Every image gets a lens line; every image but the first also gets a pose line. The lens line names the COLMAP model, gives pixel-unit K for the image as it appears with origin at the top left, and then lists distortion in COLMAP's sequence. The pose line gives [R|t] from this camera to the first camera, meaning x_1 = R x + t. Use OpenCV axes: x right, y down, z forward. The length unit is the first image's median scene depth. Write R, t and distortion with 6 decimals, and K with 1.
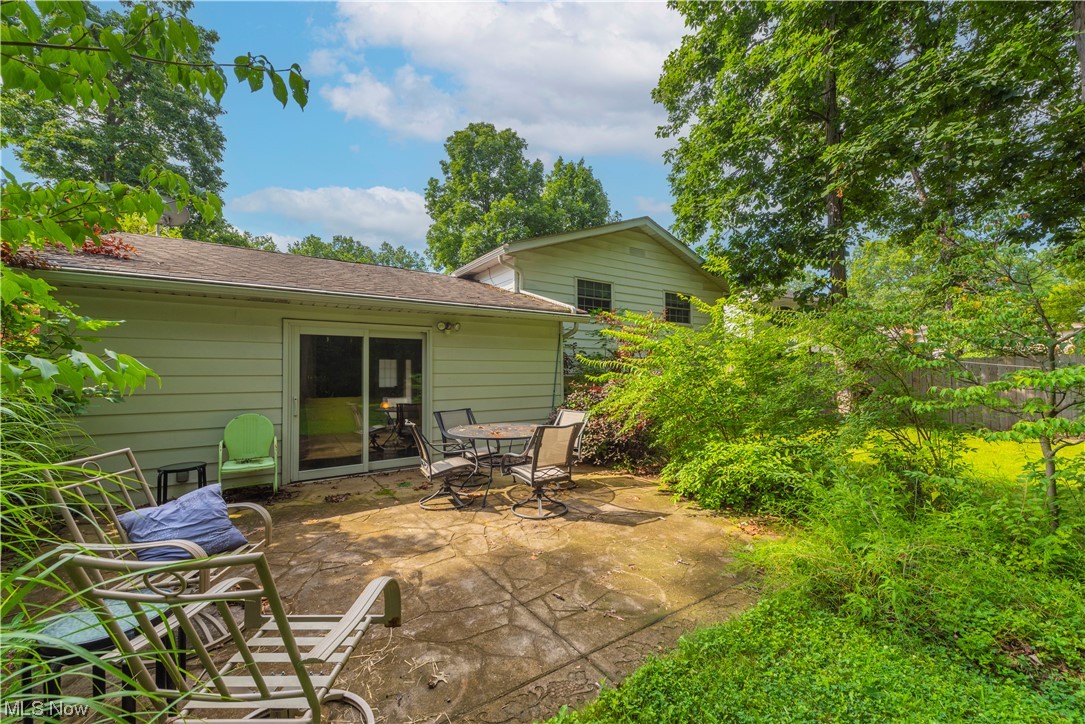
lens RADIAL K [[434.0, 0, 543.9], [0, 434.0, 365.8], [0, 0, 1]] dist [-0.014332, 0.002515]
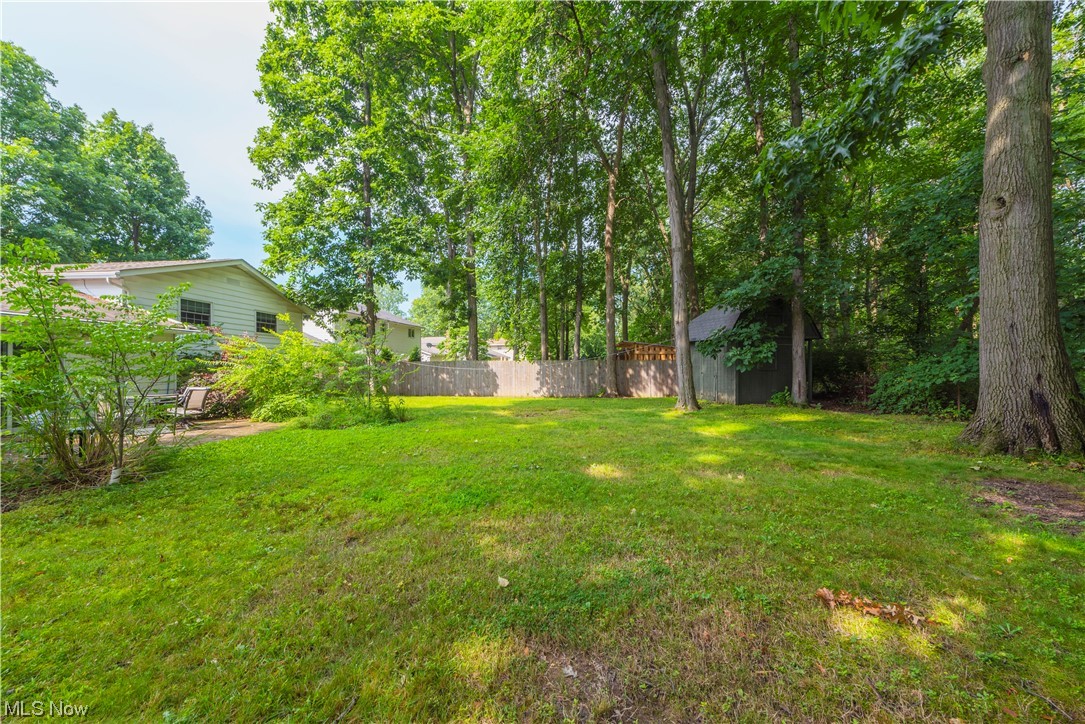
lens RADIAL K [[434.0, 0, 543.9], [0, 434.0, 365.8], [0, 0, 1]] dist [-0.014332, 0.002515]
pose [[0.657680, -0.001723, 0.753296, -0.136159], [0.002342, 0.999997, 0.000242, 0.006767], [-0.753294, 0.001605, 0.657682, -0.528762]]
